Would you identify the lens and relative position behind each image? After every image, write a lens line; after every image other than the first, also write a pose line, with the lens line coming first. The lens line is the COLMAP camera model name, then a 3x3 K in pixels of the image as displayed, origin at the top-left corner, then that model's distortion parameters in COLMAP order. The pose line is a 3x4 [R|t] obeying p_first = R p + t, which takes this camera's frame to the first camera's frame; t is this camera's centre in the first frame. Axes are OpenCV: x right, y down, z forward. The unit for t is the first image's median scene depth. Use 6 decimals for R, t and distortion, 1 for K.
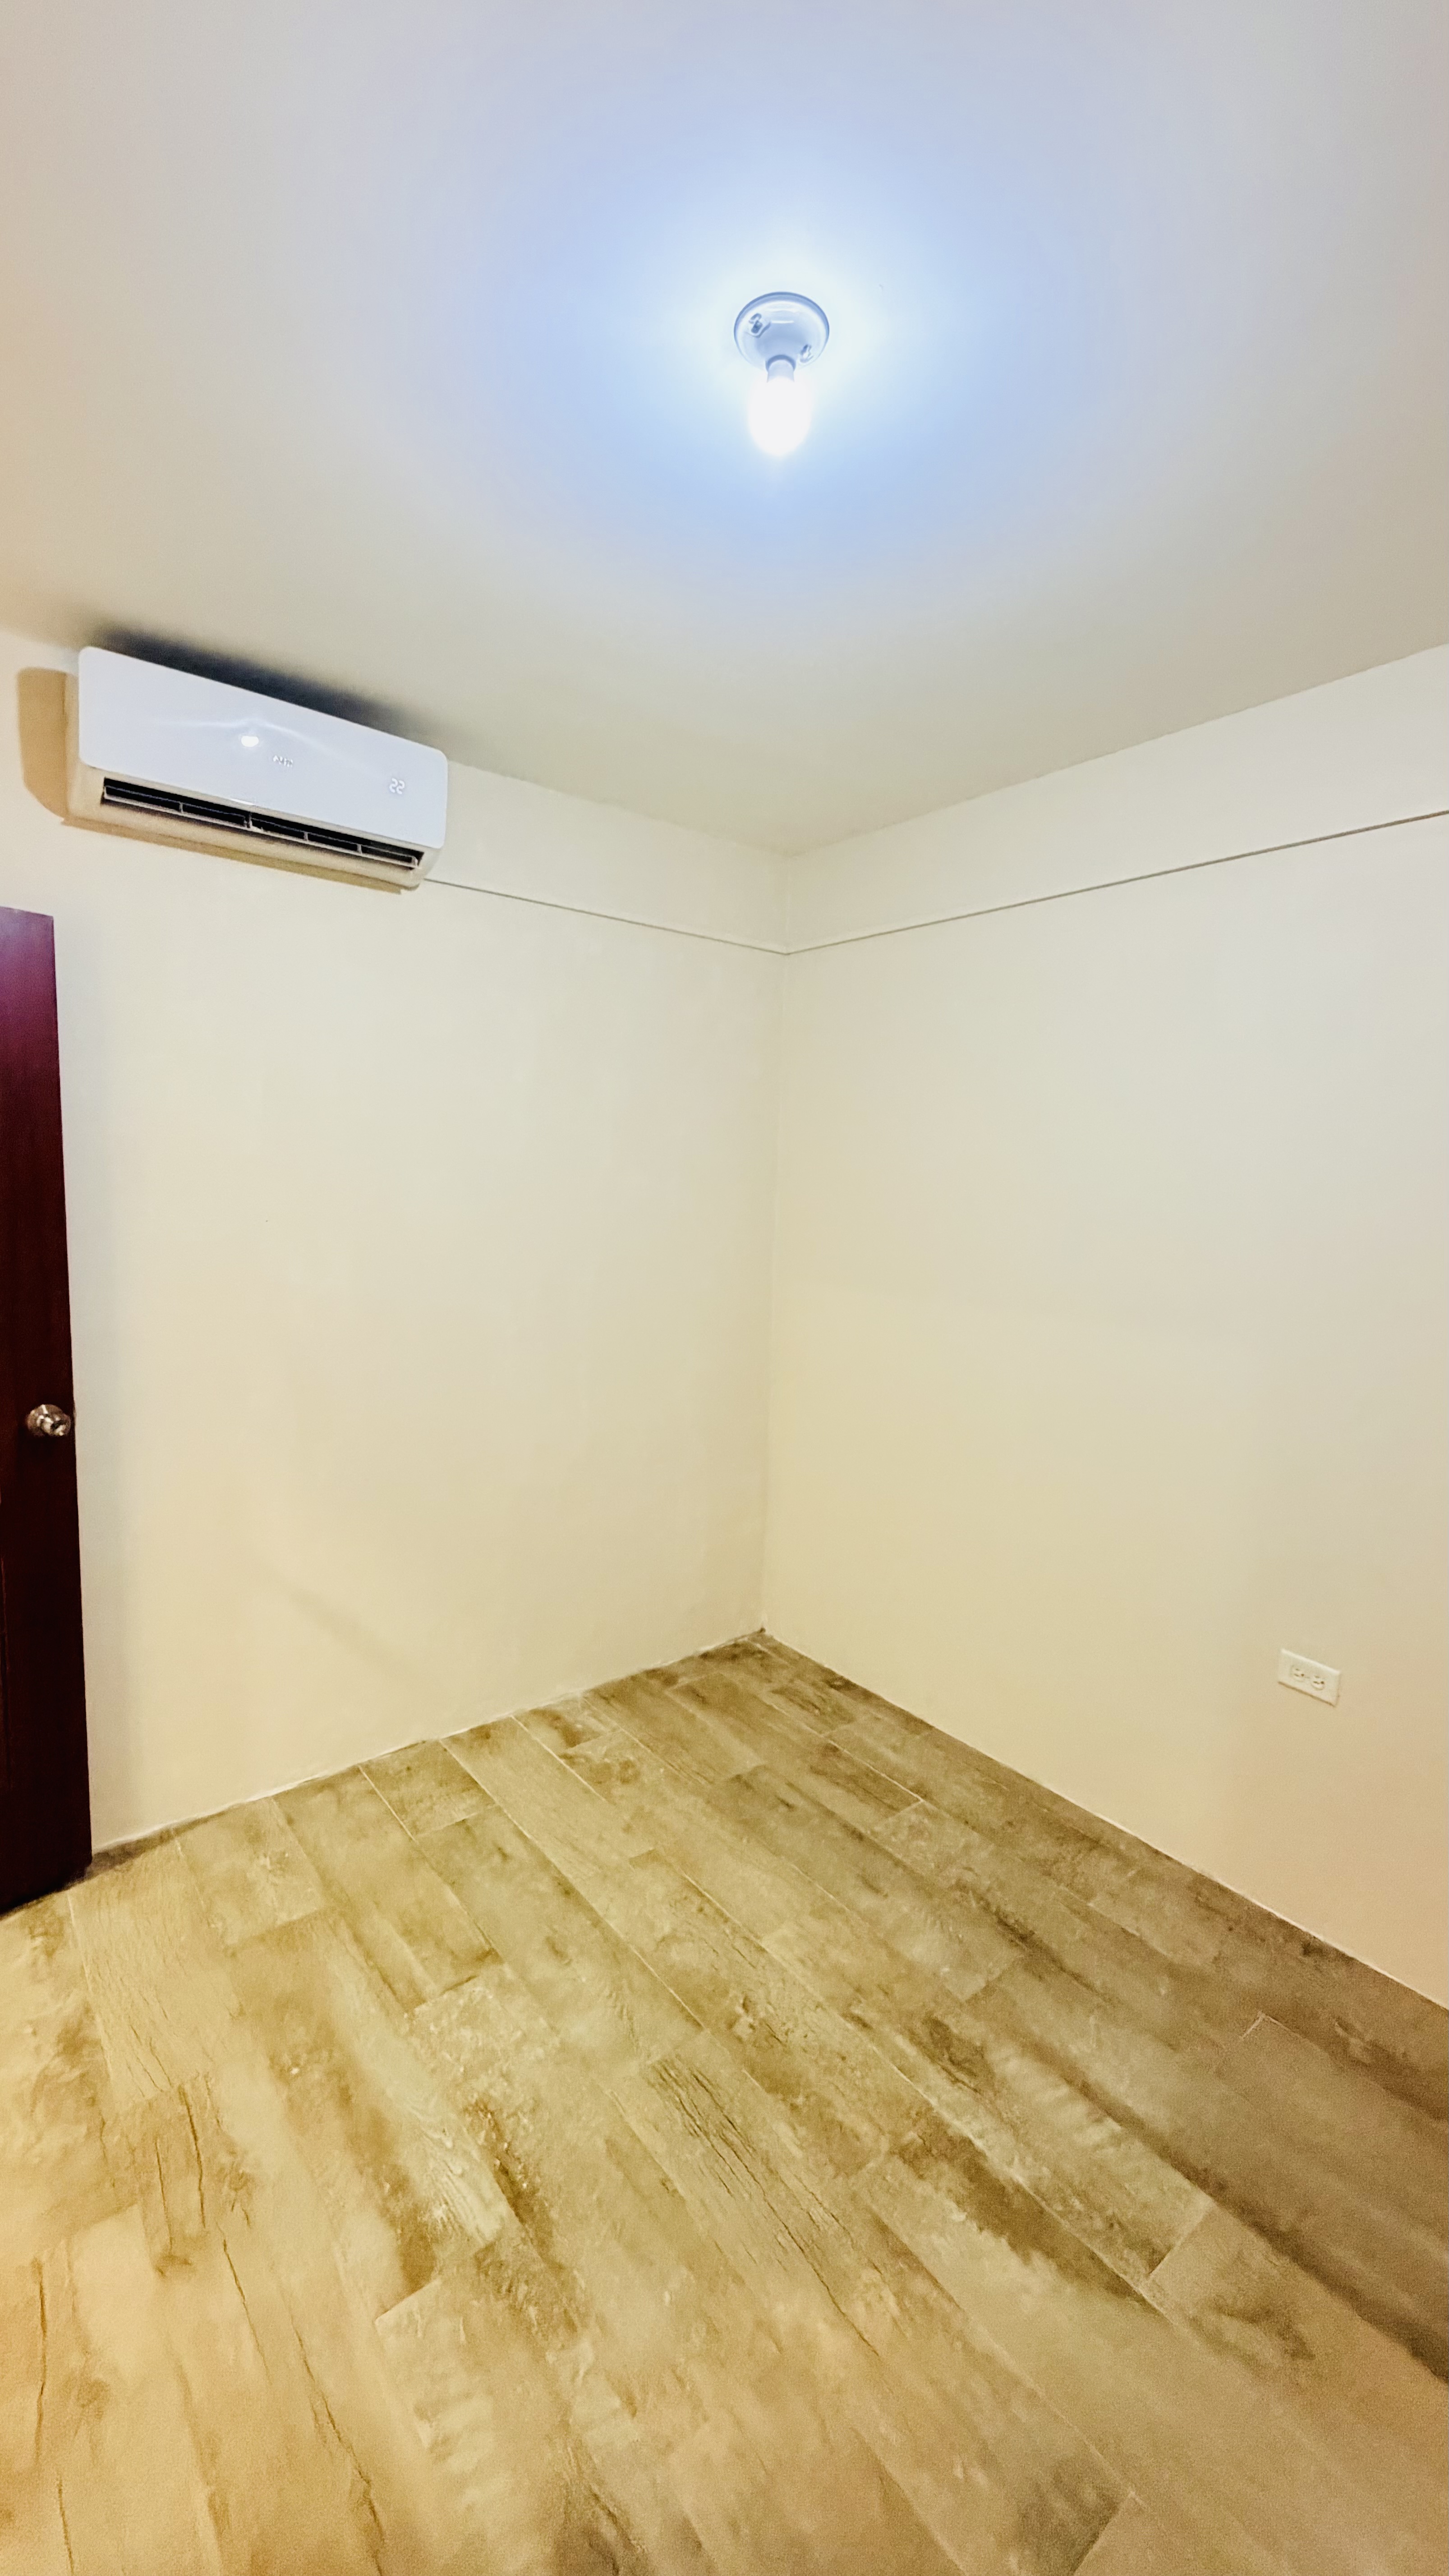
lens RADIAL K [[1035.1, 0, 723.8], [0, 1035.1, 1281.8], [0, 0, 1]] dist [-0.000352, 0.000080]
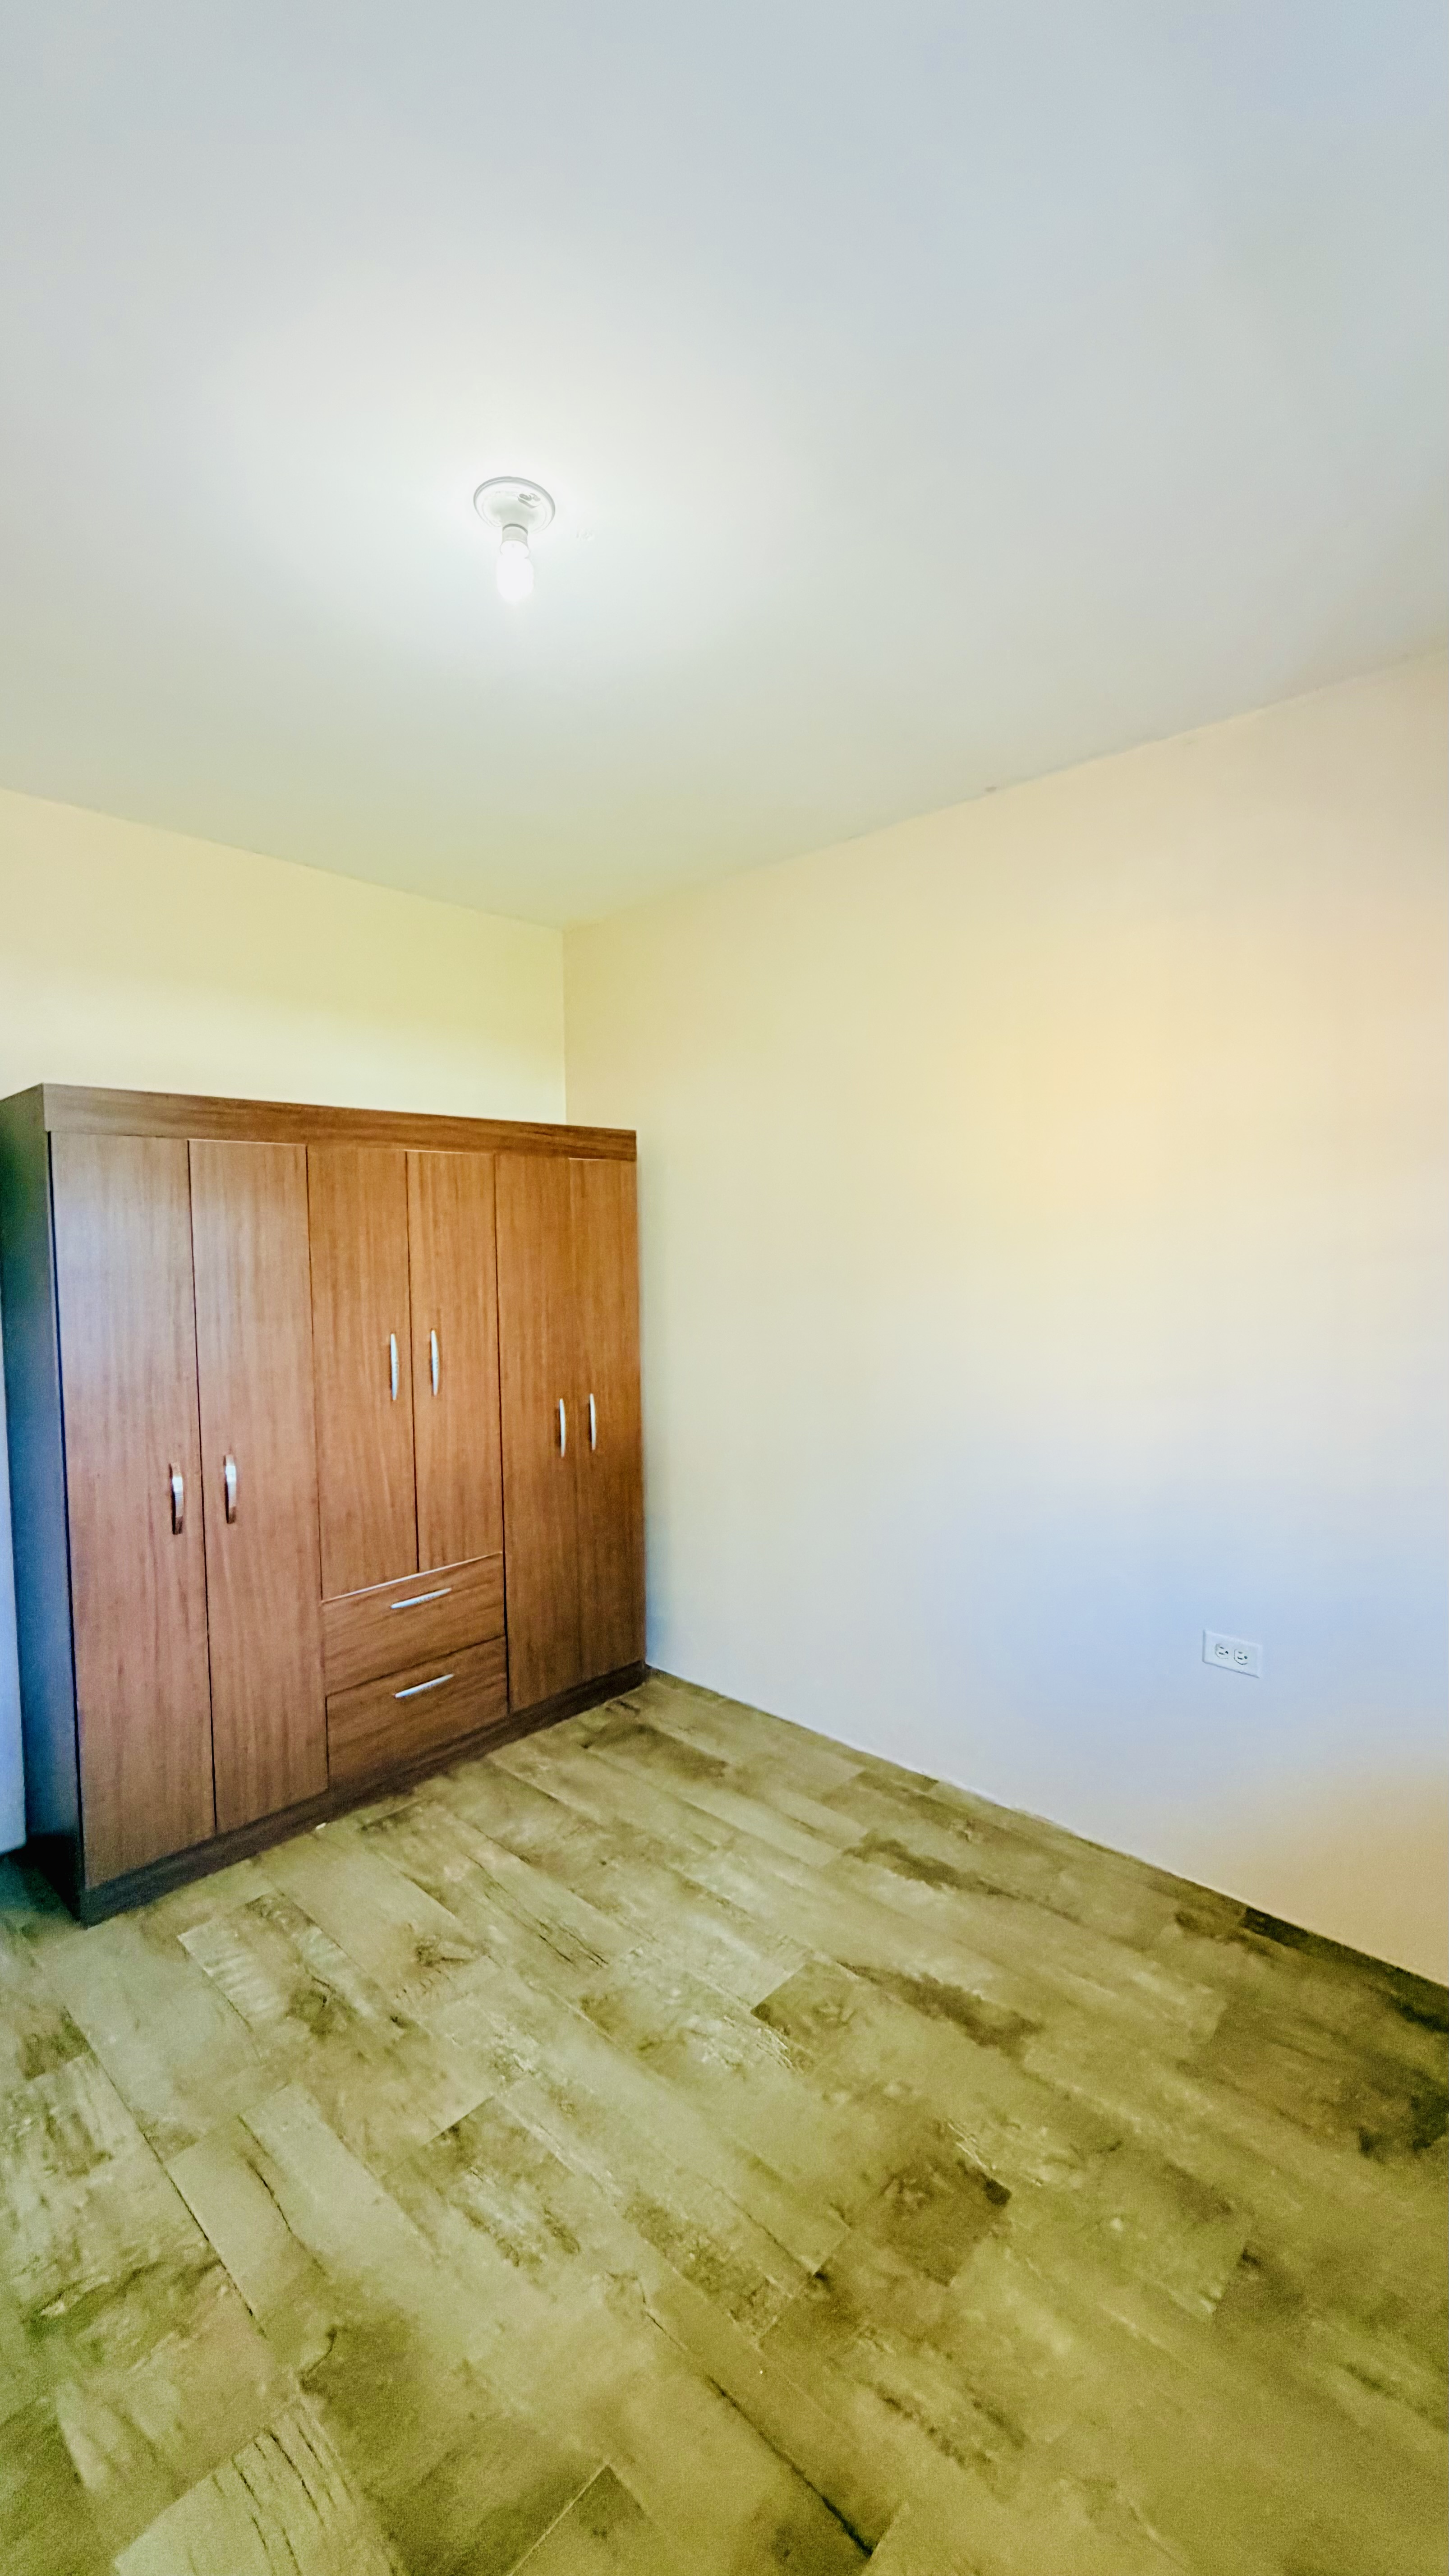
lens RADIAL K [[1035.1, 0, 729.6], [0, 1035.1, 1286.0], [0, 0, 1]] dist [-0.000352, 0.000080]
pose [[-0.989911, -0.007318, -0.141503, -0.044808], [-0.027652, 0.989441, 0.142273, -0.160084], [0.138967, 0.144751, -0.979661, 2.782216]]
